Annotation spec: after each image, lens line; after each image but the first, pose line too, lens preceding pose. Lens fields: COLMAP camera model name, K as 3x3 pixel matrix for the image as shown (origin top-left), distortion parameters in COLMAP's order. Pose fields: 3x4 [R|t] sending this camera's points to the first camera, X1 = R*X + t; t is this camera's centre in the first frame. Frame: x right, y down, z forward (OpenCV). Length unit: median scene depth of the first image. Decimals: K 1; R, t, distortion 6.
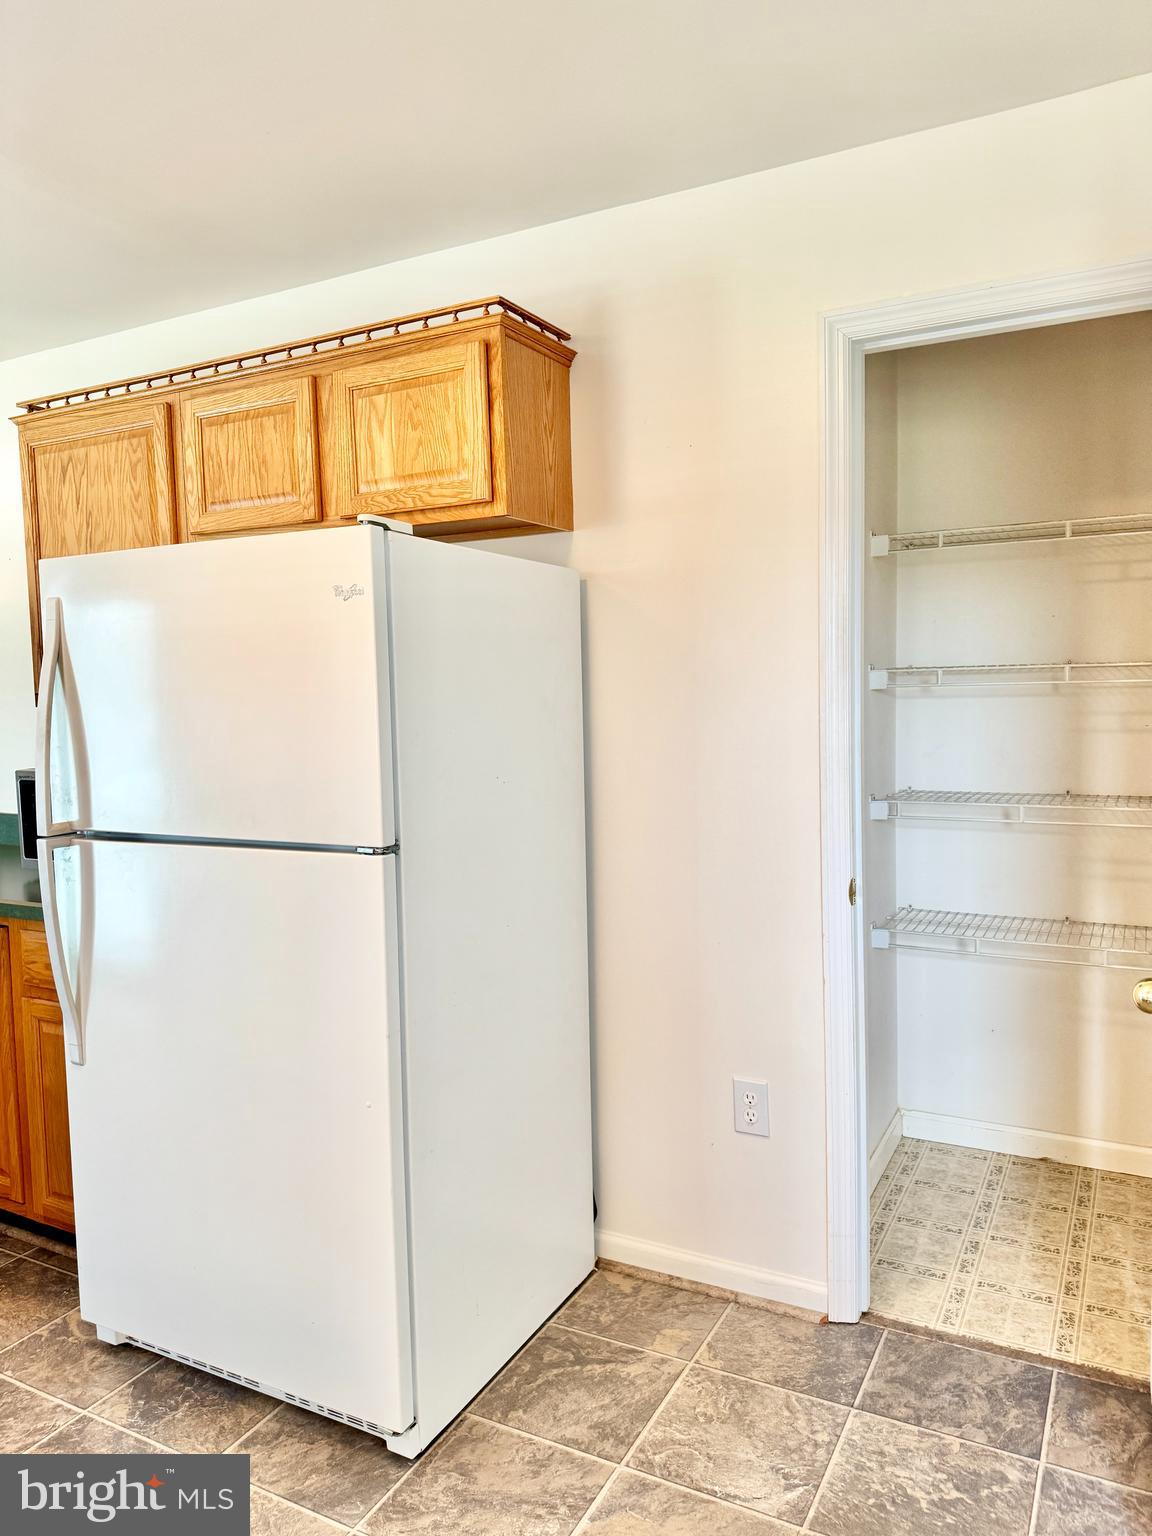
lens RADIAL K [[1090.3, 0, 576.0], [0, 1090.3, 768.0], [0, 0, 1]] dist [0.019939, -0.027233]
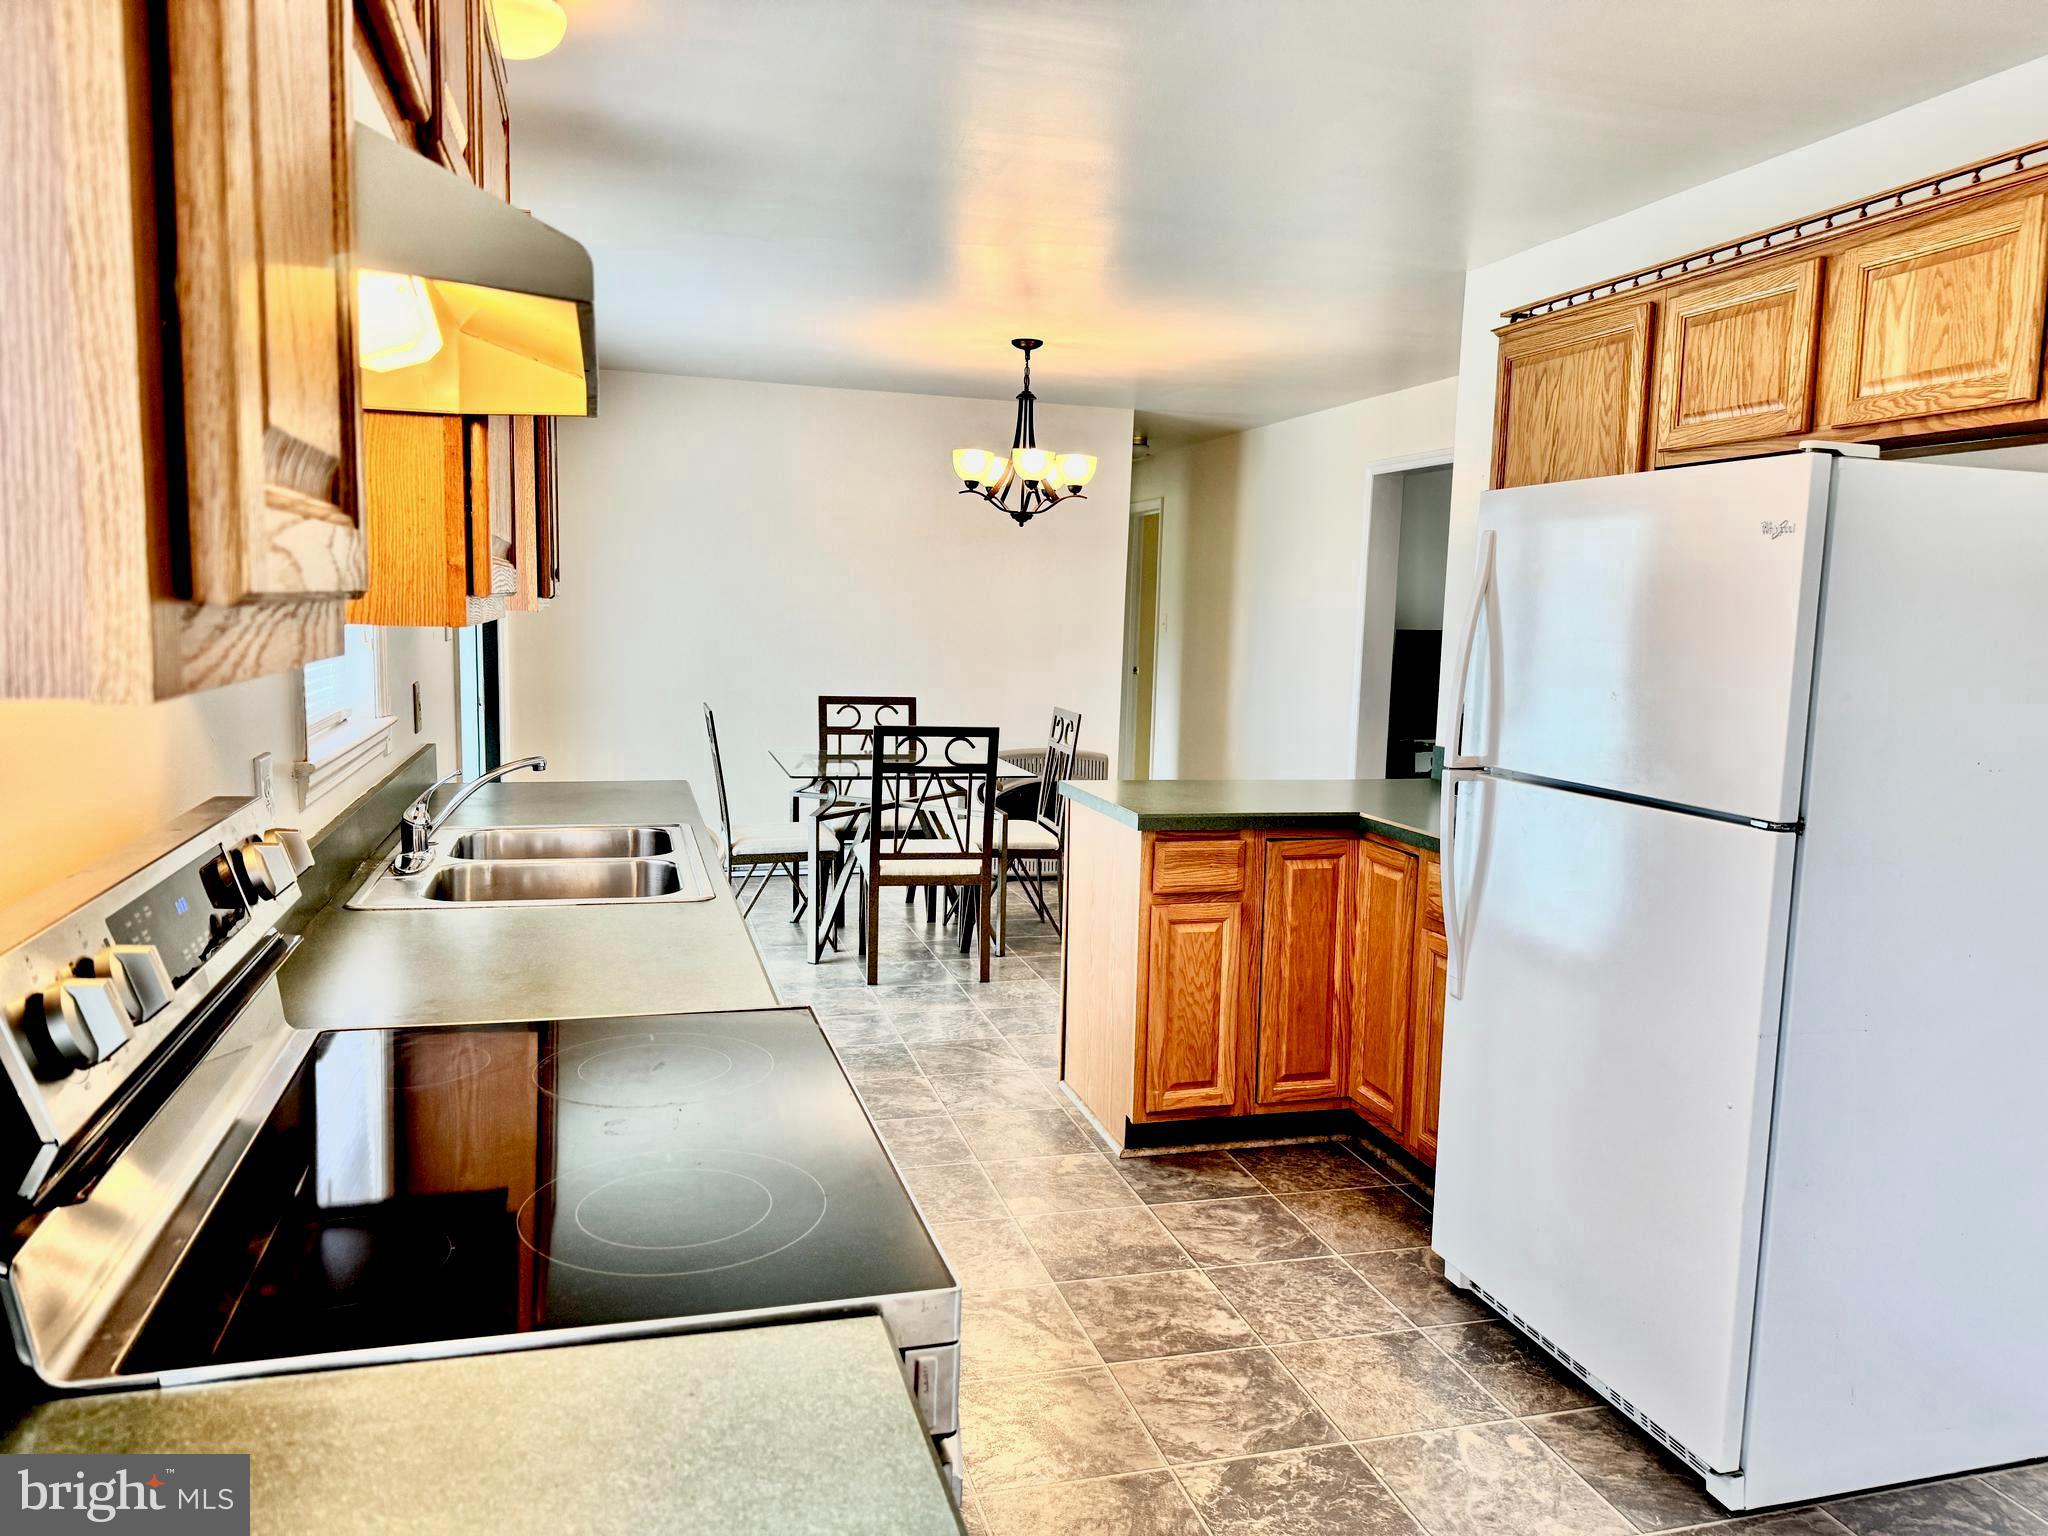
lens RADIAL K [[1453.7, 0, 1024.0], [0, 1453.7, 768.0], [0, 0, 1]] dist [0.019939, -0.027233]
pose [[0.690624, 0.120973, -0.713024, 0.177014], [-0.096191, 0.992516, 0.075223, -0.000640], [0.716788, 0.016636, 0.697092, -0.194867]]
